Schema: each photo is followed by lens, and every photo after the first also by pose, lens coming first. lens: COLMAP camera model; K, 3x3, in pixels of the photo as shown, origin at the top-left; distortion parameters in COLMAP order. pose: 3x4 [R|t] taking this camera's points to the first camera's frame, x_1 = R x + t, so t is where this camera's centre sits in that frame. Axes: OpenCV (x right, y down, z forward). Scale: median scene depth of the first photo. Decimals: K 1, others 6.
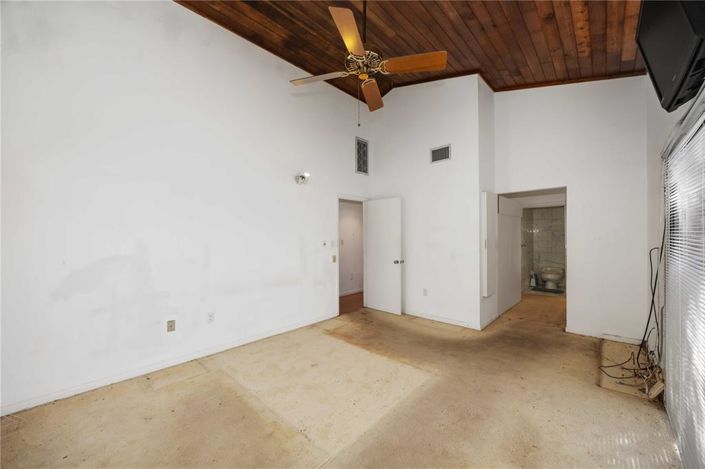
lens RADIAL K [[269.8, 0, 356.3], [0, 269.8, 236.8], [0, 0, 1]] dist [-0.000472, -0.000043]
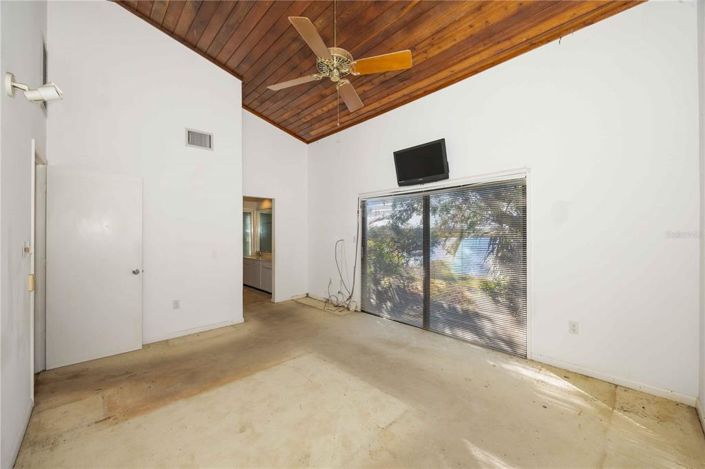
lens RADIAL K [[268.2, 0, 349.3], [0, 268.2, 235.6], [0, 0, 1]] dist [-0.000920, -0.000207]
pose [[0.063620, -0.000004, 0.997974, -0.643788], [0.002518, 0.999997, -0.000157, 0.005326], [-0.997971, 0.002523, 0.063620, 0.572420]]
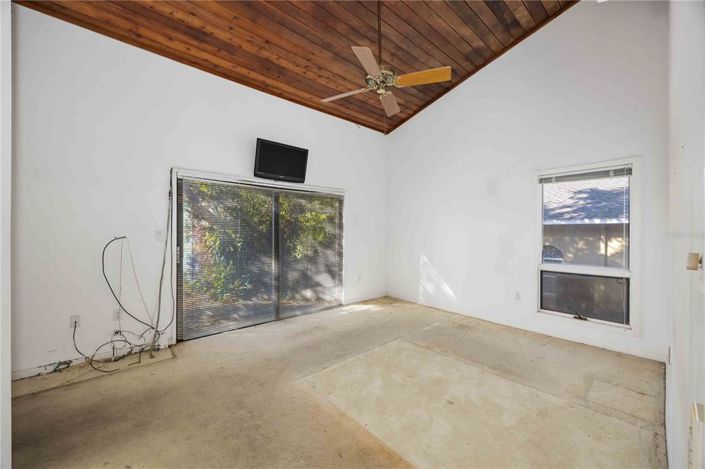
lens RADIAL K [[268.2, 0, 349.3], [0, 268.2, 235.6], [0, 0, 1]] dist [-0.000920, -0.000207]
pose [[-0.992615, 0.003067, 0.121269, 0.016304], [0.004507, 0.999923, 0.011600, 0.016284], [-0.121224, 0.012061, -0.992552, 1.421609]]
